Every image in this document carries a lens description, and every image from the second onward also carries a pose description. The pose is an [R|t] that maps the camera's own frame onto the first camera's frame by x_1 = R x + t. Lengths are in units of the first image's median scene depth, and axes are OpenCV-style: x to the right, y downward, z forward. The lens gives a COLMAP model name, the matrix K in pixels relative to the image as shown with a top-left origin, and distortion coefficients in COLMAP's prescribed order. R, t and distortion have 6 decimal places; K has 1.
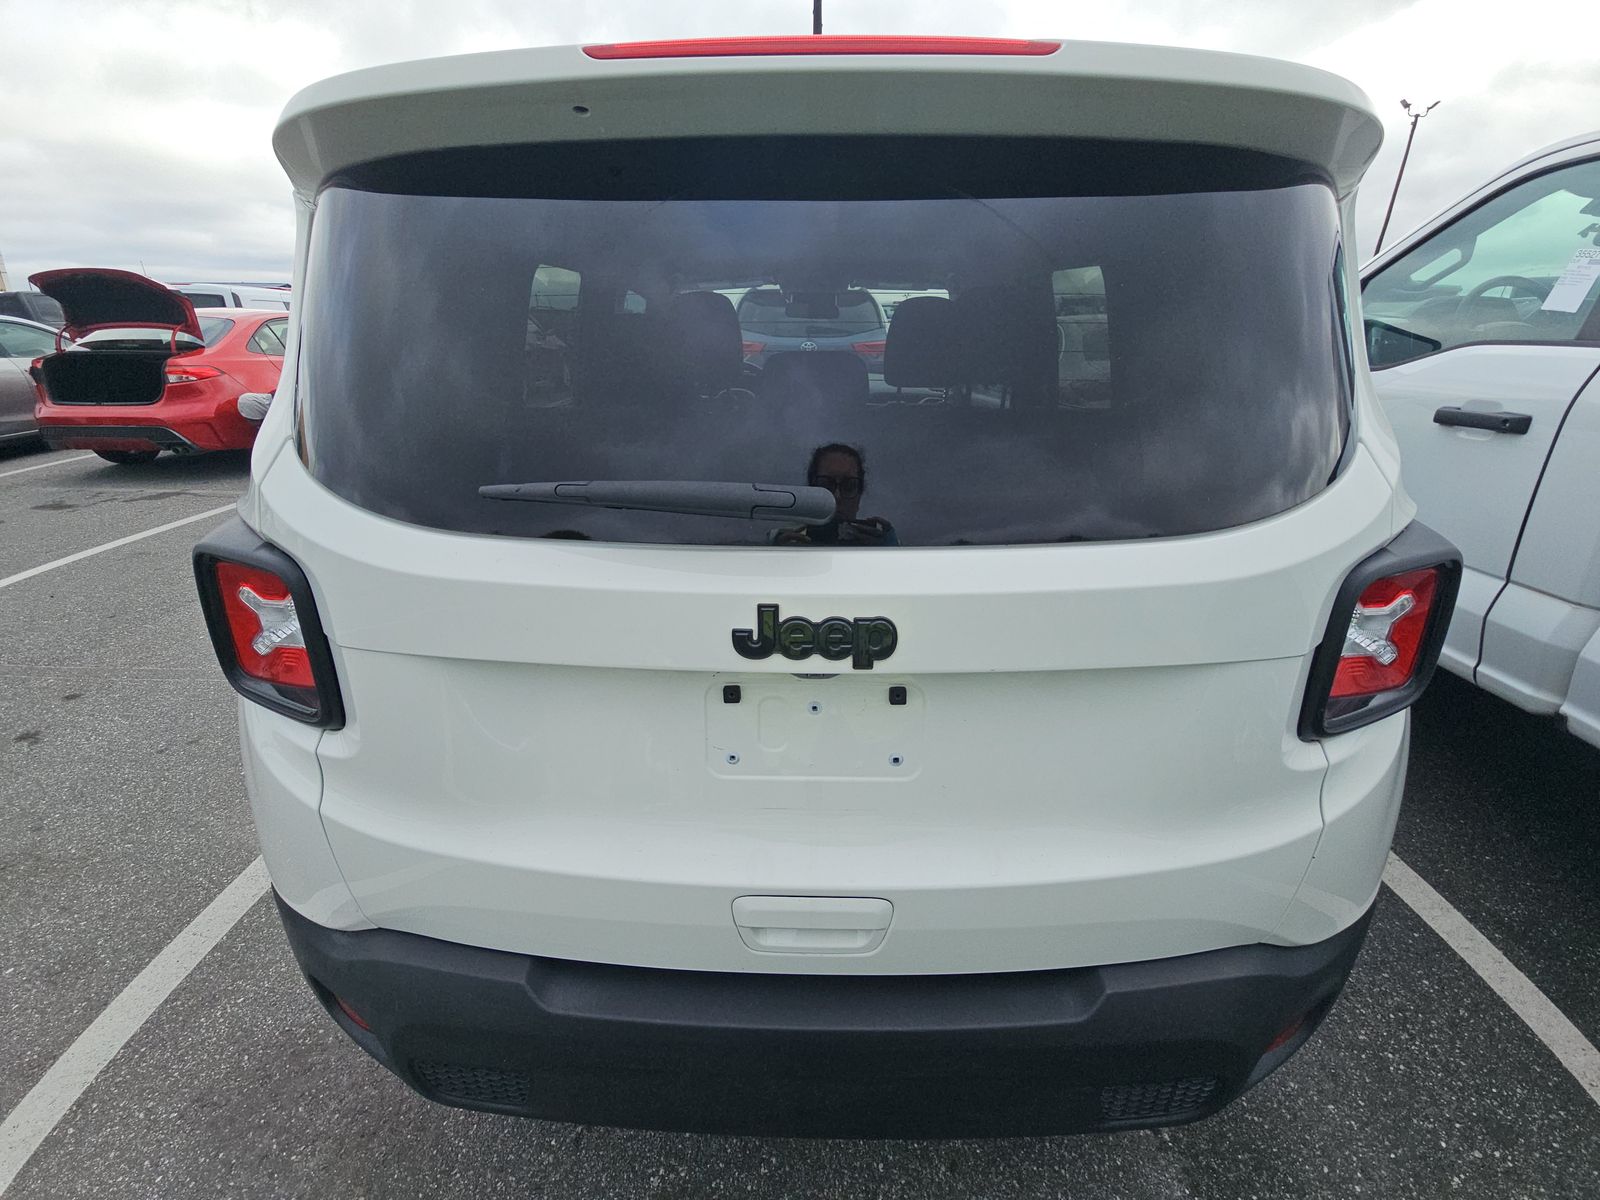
lens RADIAL K [[632.1, 0, 800.0], [0, 632.1, 600.0], [0, 0, 1]] dist [-0.001716, -0.000189]
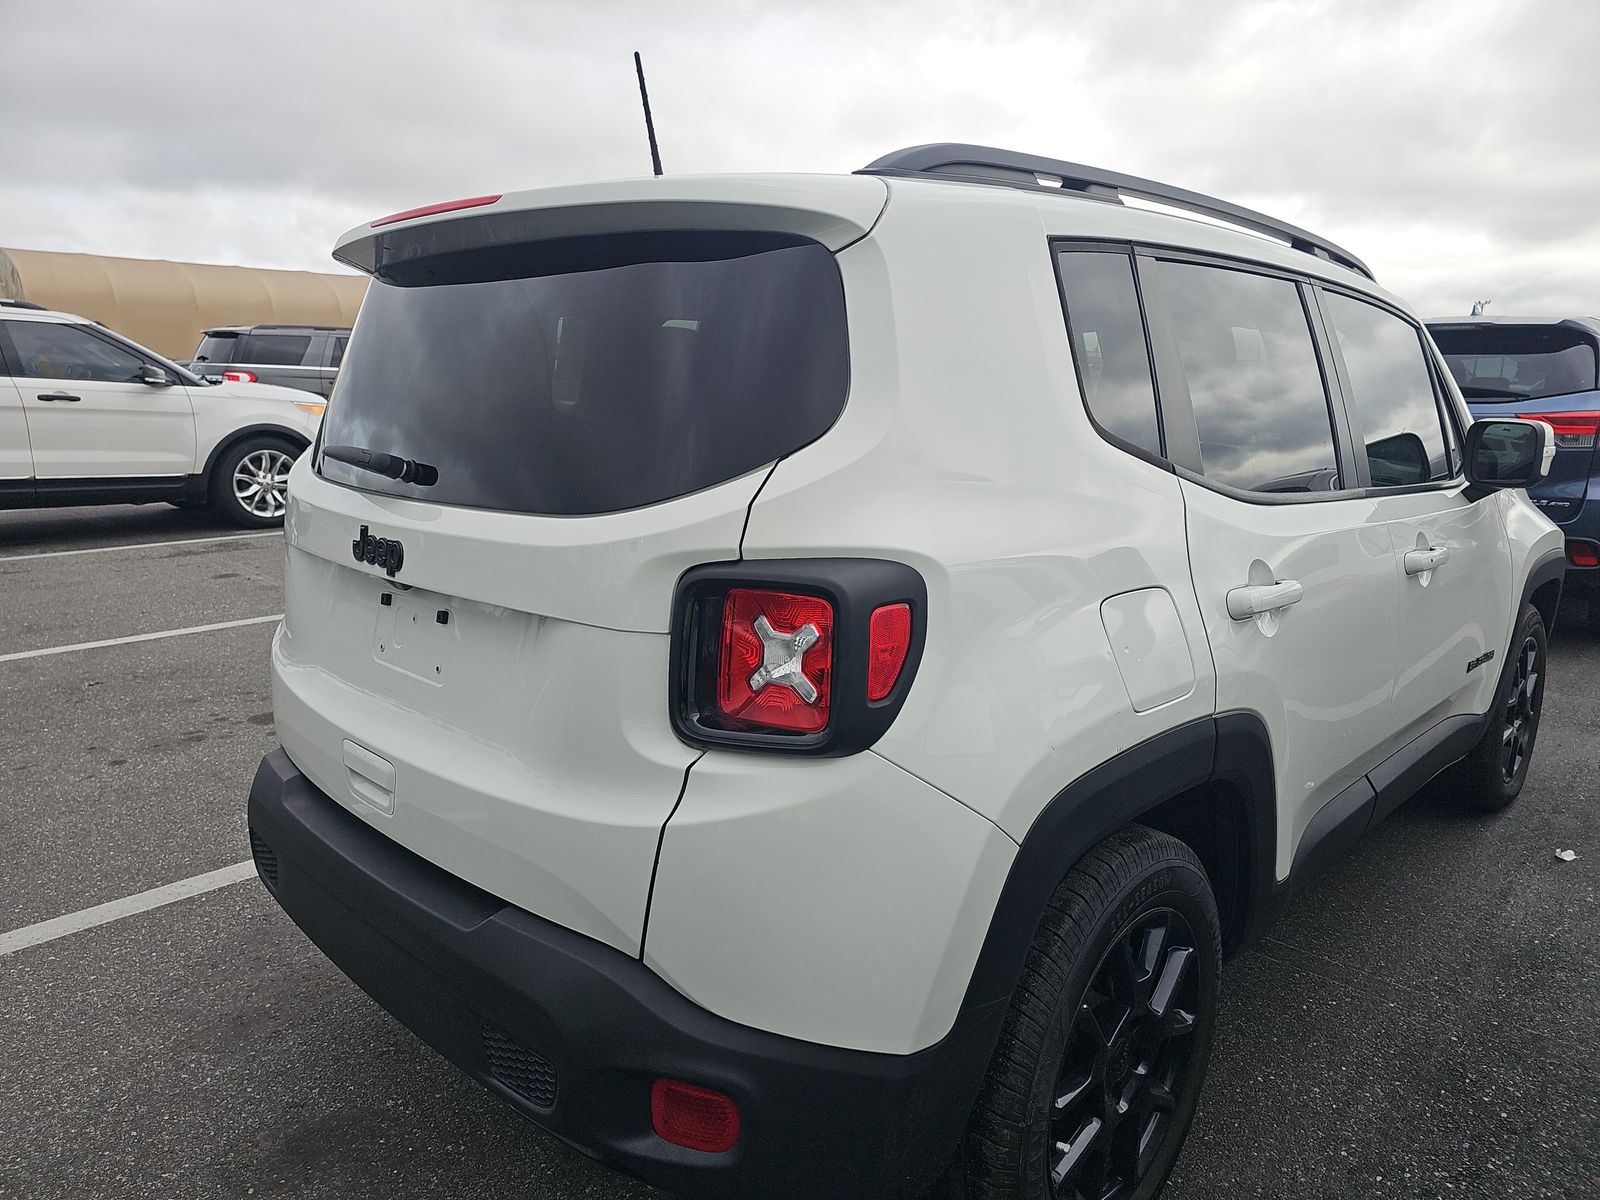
lens RADIAL K [[1014.7, 0, 800.0], [0, 1014.7, 600.0], [0, 0, 1]] dist [0.044451, -0.052943]
pose [[0.741854, 0.142104, -0.655331, 1.851836], [-0.266834, 0.959139, -0.094081, 0.104497], [0.615184, 0.244659, 0.749460, -0.129201]]
